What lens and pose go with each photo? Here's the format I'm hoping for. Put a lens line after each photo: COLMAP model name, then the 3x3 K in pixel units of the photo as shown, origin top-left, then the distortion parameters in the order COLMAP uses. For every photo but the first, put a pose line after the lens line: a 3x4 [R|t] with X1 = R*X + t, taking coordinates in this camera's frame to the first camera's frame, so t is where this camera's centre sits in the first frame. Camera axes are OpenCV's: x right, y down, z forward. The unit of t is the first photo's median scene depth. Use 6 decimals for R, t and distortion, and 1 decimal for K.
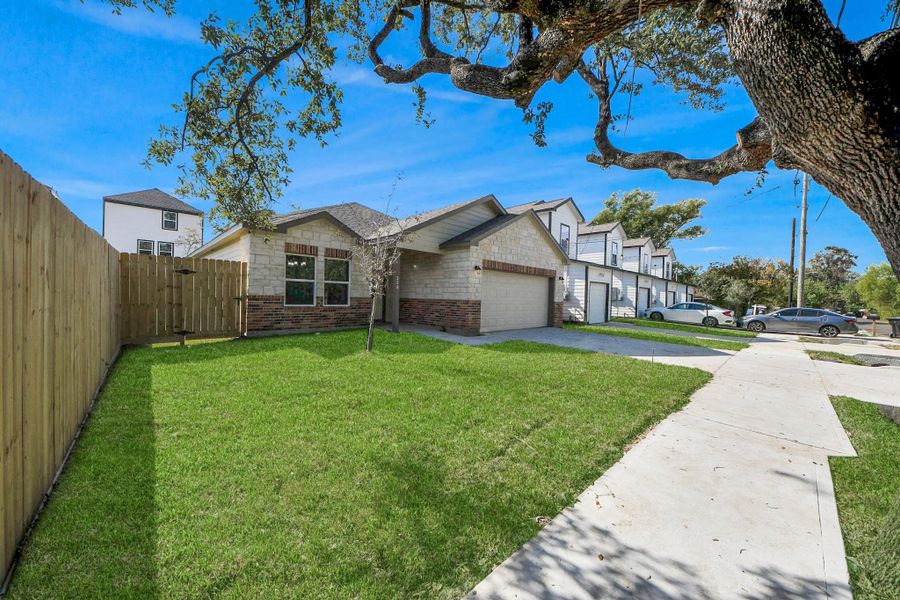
lens RADIAL K [[322.8, 0, 454.0], [0, 322.8, 299.9], [0, 0, 1]] dist [-0.014340, -0.002046]
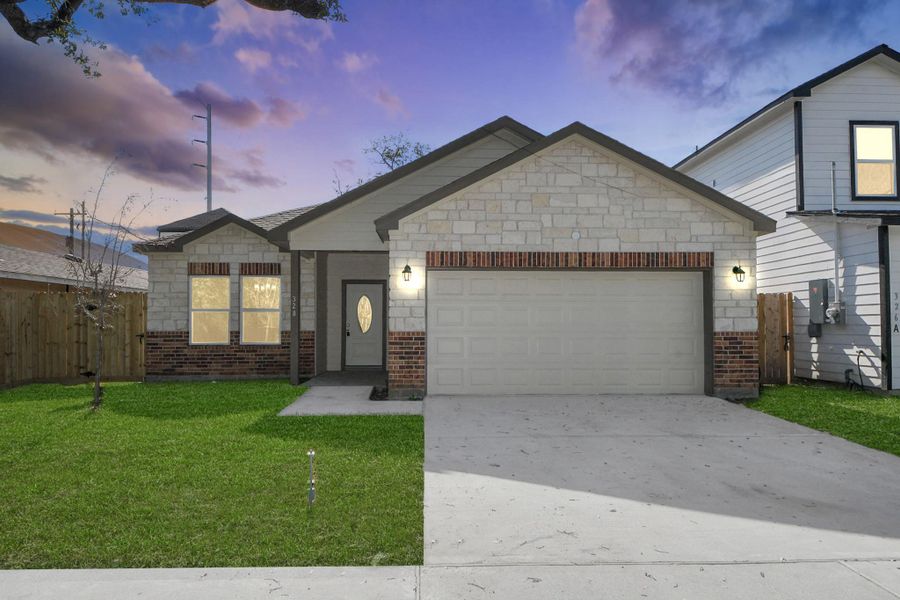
lens RADIAL K [[545.3, 0, 451.1], [0, 545.3, 309.0], [0, 0, 1]] dist [-0.005312, -0.000794]
pose [[0.734596, -0.050042, -0.676657, 0.690624], [0.015359, 0.998247, -0.057150, 0.015346], [0.678331, 0.031590, 0.734077, 0.385701]]
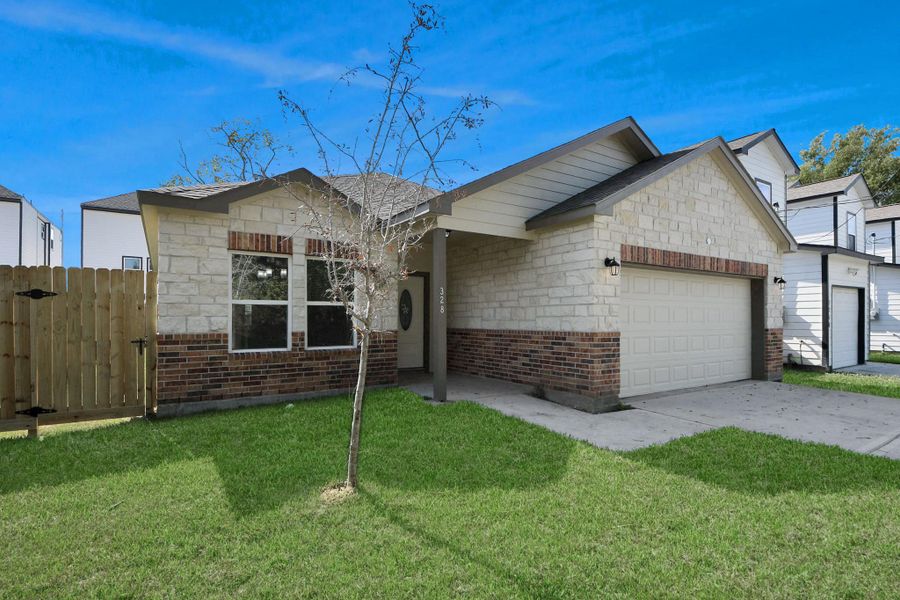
lens RADIAL K [[443.5, 0, 443.9], [0, 443.5, 317.1], [0, 0, 1]] dist [-0.009400, -0.002283]
pose [[0.975527, -0.027875, -0.218106, -0.024285], [0.024618, 0.999541, -0.017636, -0.014753], [0.218498, 0.011835, 0.975766, 0.311856]]
